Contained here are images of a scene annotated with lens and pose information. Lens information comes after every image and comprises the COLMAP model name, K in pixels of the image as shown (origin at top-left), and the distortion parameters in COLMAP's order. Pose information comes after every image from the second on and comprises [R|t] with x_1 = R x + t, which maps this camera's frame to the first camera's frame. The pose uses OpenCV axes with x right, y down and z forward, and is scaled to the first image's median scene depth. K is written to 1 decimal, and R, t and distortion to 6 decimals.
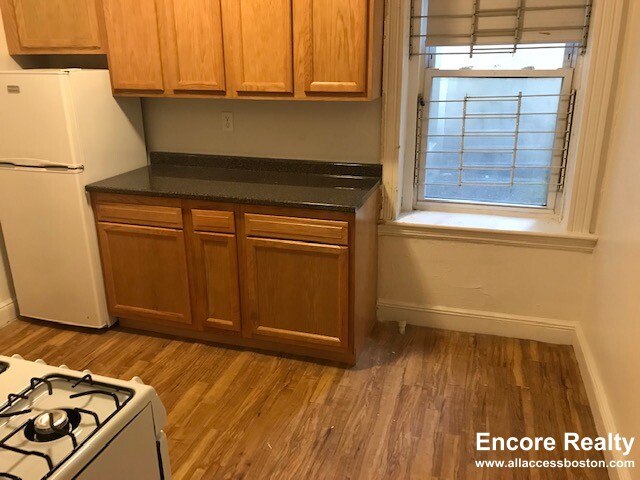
lens RADIAL K [[525.0, 0, 320.6], [0, 525.0, 232.9], [0, 0, 1]] dist [0.011458, 0.006299]
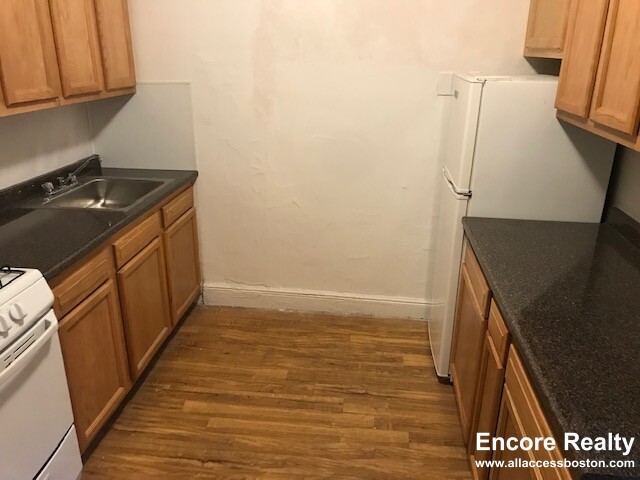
lens RADIAL K [[525.0, 0, 320.6], [0, 525.0, 232.9], [0, 0, 1]] dist [0.011458, 0.006299]
pose [[0.197603, 0.342761, -0.918405, 0.263229], [-0.334598, 0.904197, 0.265466, -0.202045], [0.921410, 0.254840, 0.293359, 0.534203]]
